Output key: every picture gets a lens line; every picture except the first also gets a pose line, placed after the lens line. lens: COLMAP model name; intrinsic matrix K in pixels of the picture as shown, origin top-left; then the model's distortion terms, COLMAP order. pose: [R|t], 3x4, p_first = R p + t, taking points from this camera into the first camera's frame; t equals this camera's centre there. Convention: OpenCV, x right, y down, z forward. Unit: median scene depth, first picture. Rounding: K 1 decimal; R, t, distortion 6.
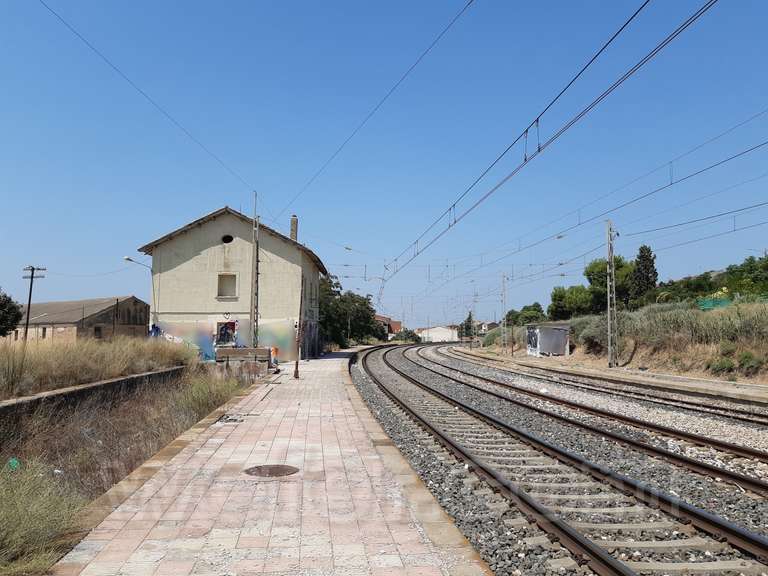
lens RADIAL K [[586.4, 0, 385.0], [0, 586.4, 275.0], [0, 0, 1]] dist [0.054452, -0.121433]
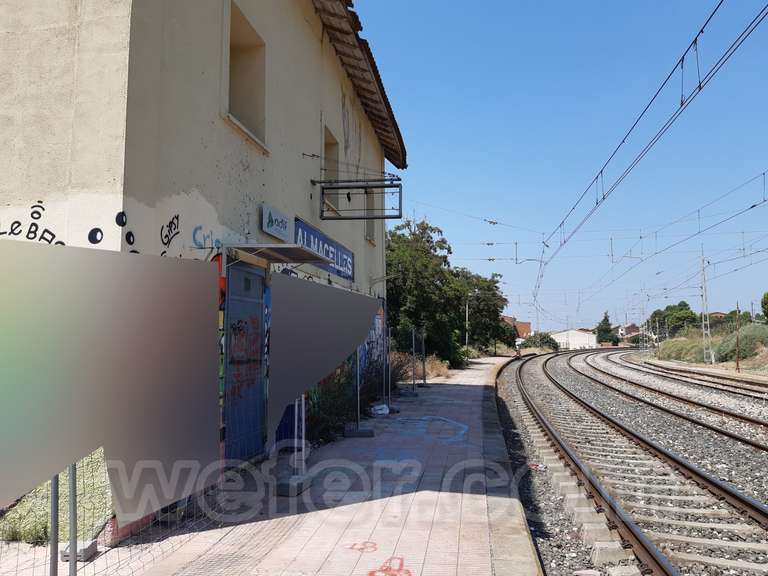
lens RADIAL K [[586.4, 0, 385.0], [0, 586.4, 275.0], [0, 0, 1]] dist [0.054452, -0.121433]
pose [[0.982894, -0.020240, -0.183057, -0.054705], [0.018712, 0.999774, -0.010066, 0.074529], [0.183220, 0.006469, 0.983051, 0.720392]]
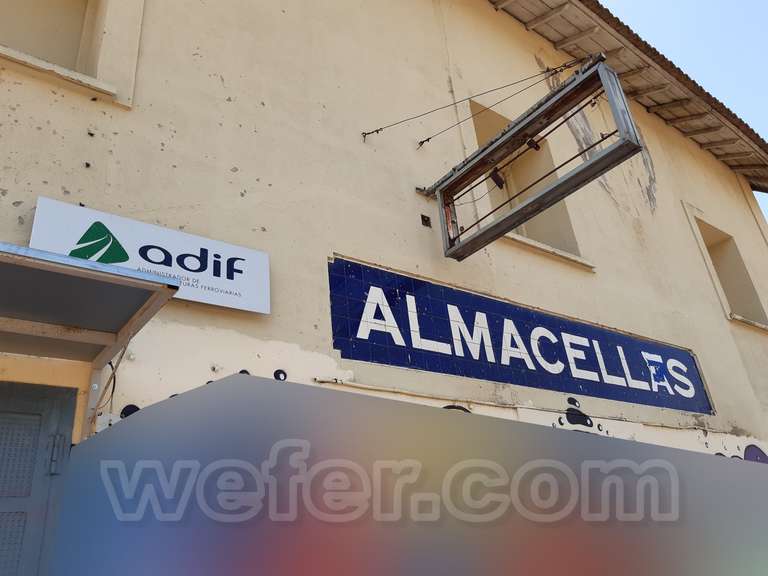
lens RADIAL K [[586.4, 0, 385.0], [0, 586.4, 275.0], [0, 0, 1]] dist [0.054452, -0.121433]
pose [[0.580131, -0.402287, -0.708247, -0.060650], [0.160074, 0.908875, -0.385127, 0.085327], [0.798639, 0.110053, 0.591662, 0.860961]]
